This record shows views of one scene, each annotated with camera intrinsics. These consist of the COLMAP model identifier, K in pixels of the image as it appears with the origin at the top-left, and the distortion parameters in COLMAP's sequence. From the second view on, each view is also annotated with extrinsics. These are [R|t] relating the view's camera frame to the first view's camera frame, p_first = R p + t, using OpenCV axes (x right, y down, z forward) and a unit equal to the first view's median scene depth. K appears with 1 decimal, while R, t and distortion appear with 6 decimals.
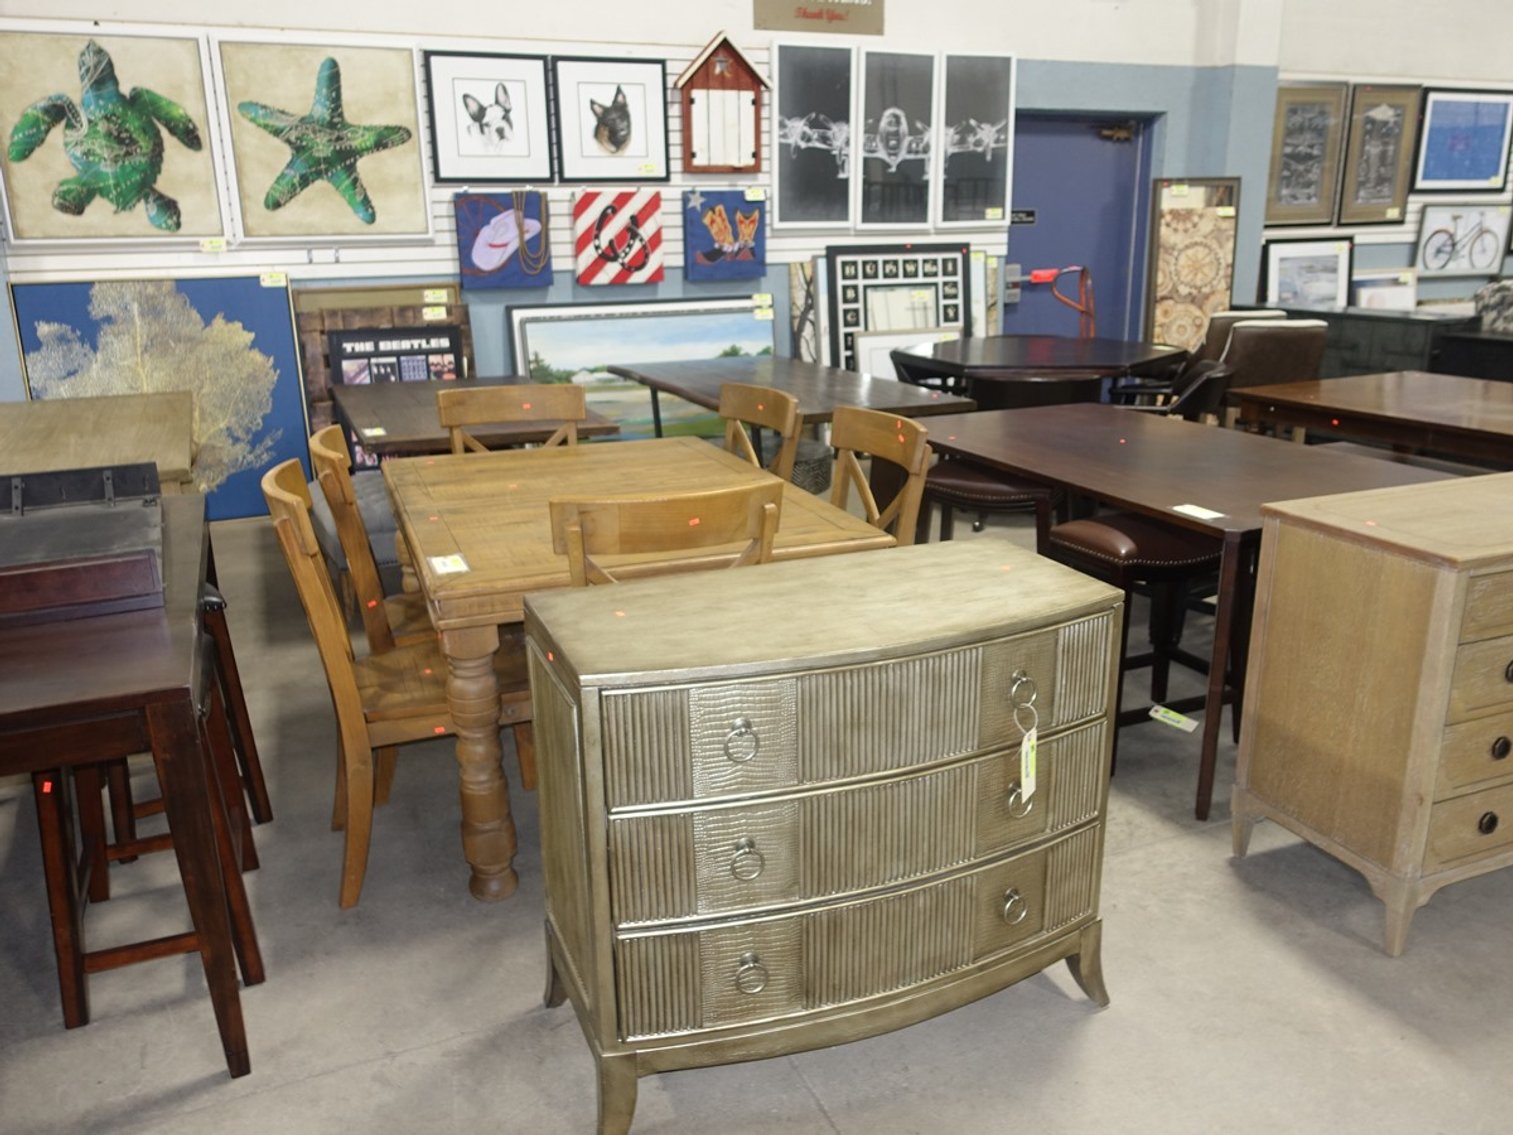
lens RADIAL K [[1194.6, 0, 759.5], [0, 1194.6, 567.5], [0, 0, 1]] dist [0.015890, -0.006759]
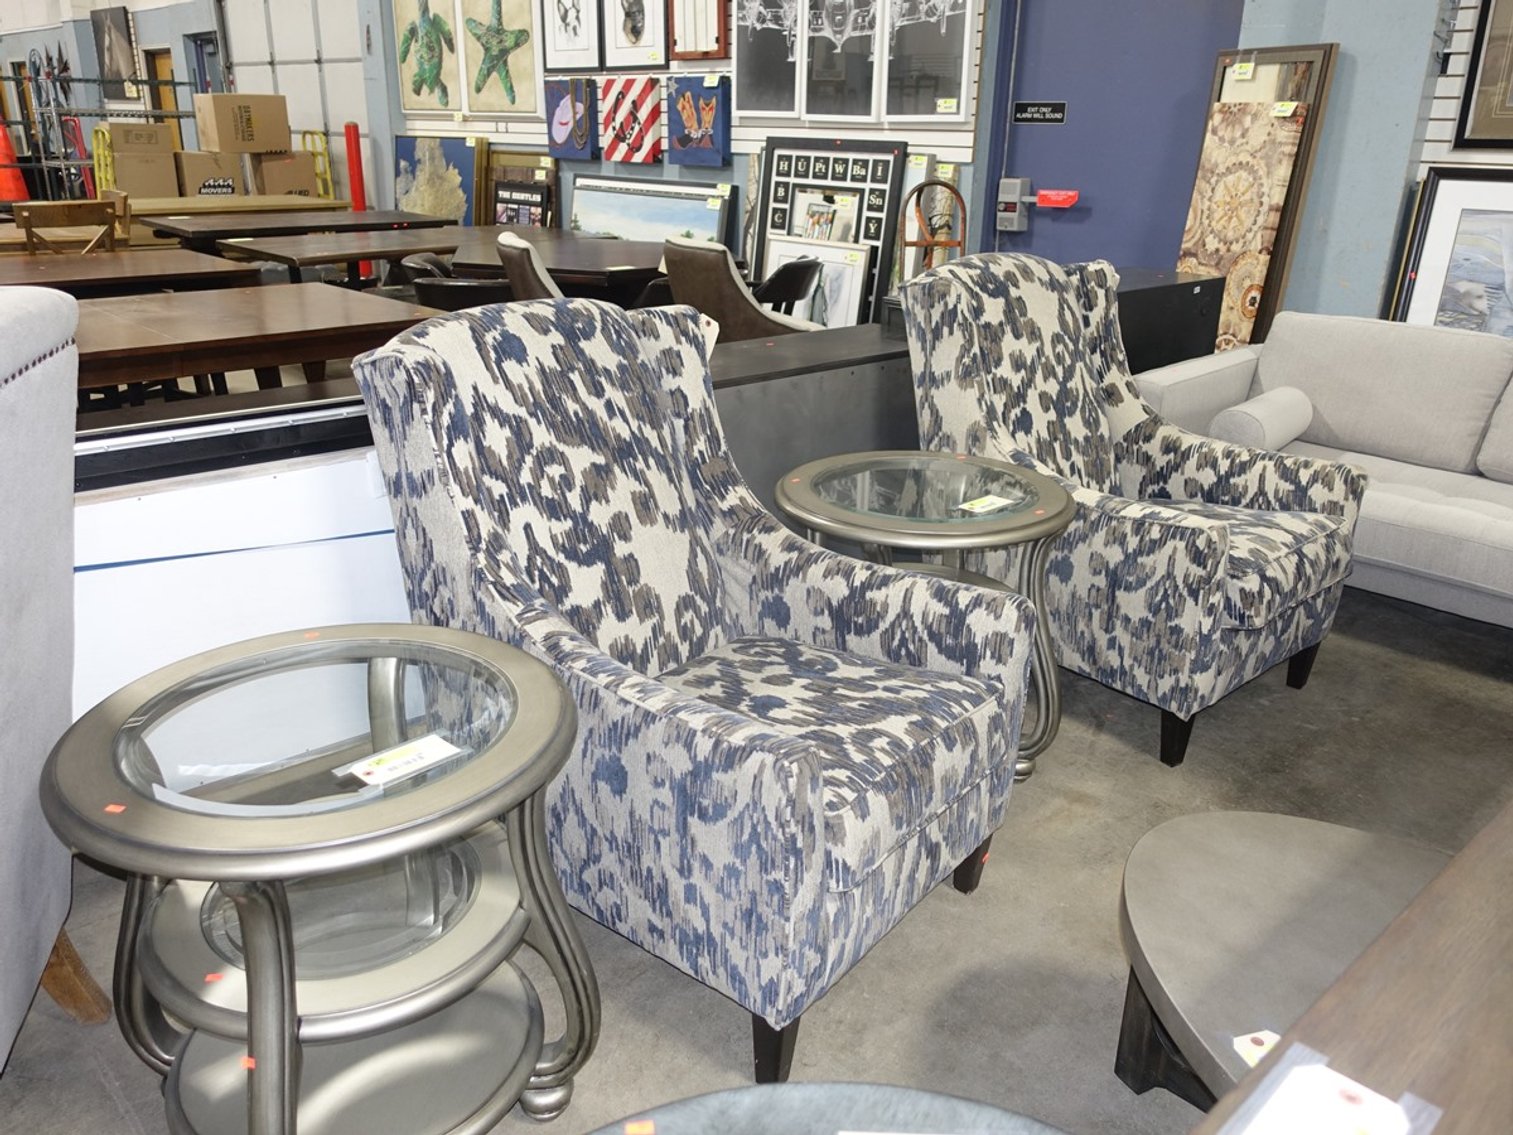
lens RADIAL K [[1194.6, 0, 754.9], [0, 1194.6, 566.2], [0, 0, 1]] dist [0.015890, -0.006759]
pose [[0.324487, 0.347098, -0.879904, 0.960341], [-0.289202, 0.922099, 0.257092, -0.191409], [0.900594, 0.171047, 0.399591, 0.654245]]
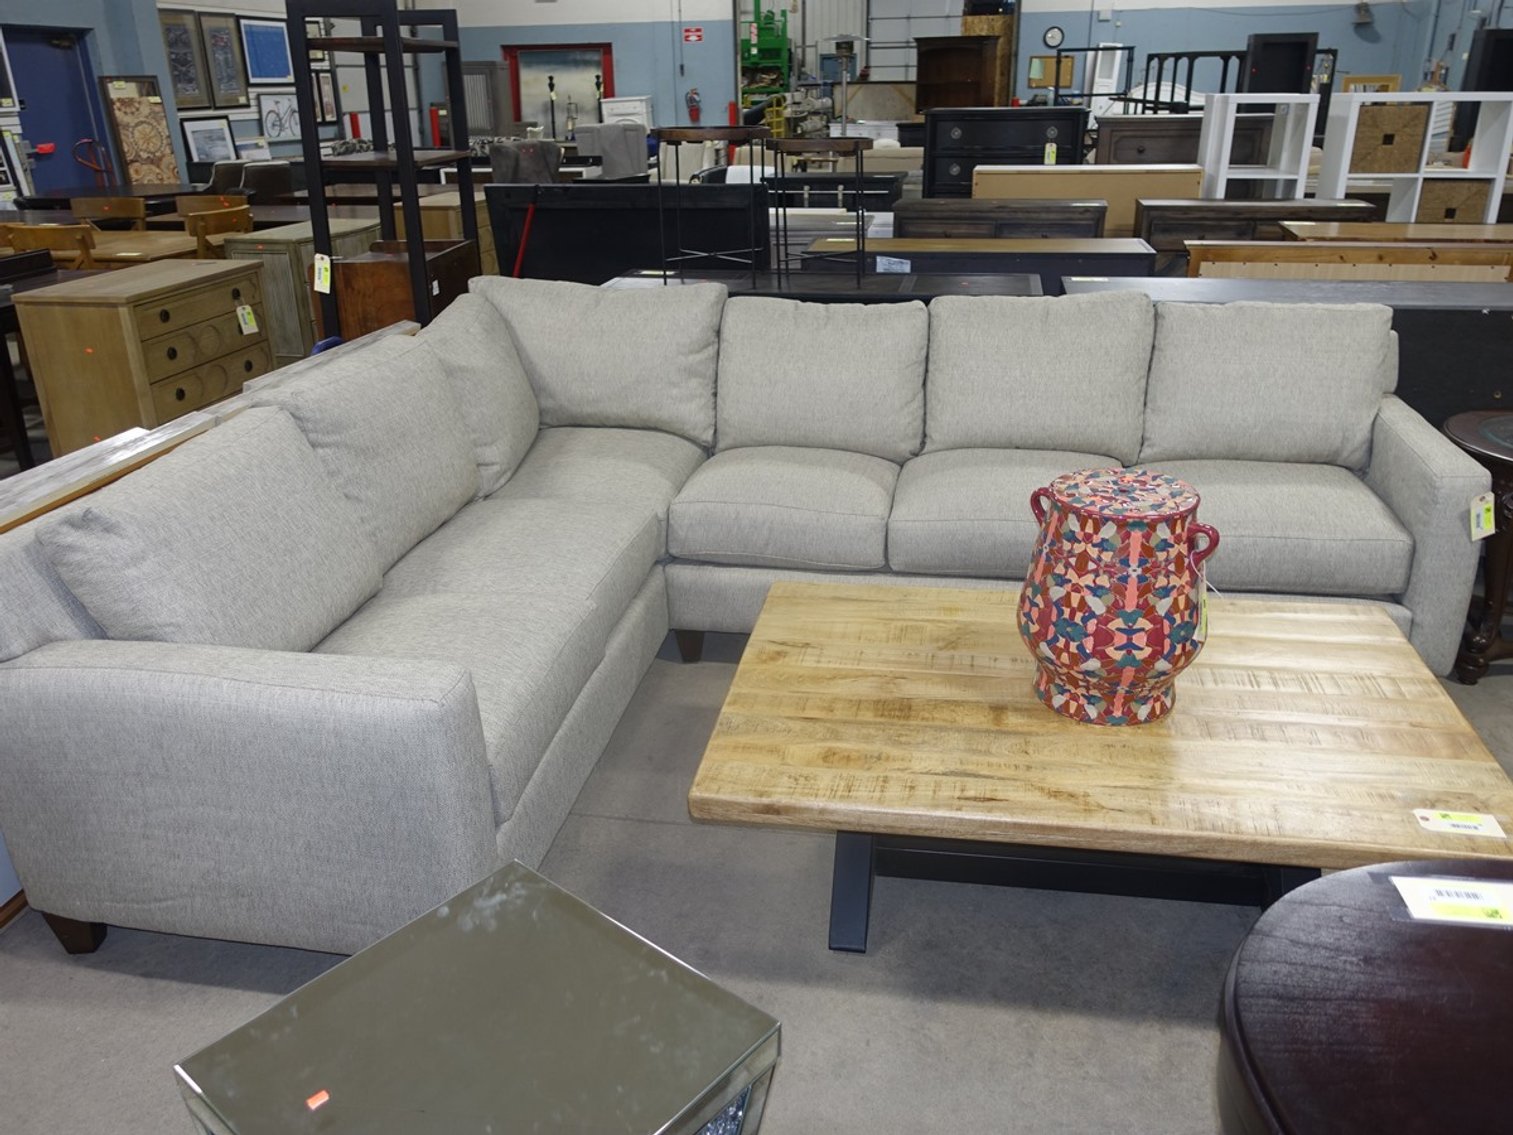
lens RADIAL K [[1194.6, 0, 755.8], [0, 1194.6, 561.8], [0, 0, 1]] dist [0.015890, -0.006759]
pose [[0.571135, -0.305751, 0.761788, -0.544161], [0.240927, 0.949606, 0.200504, 0.140750], [-0.784703, 0.069021, 0.616017, -0.507643]]
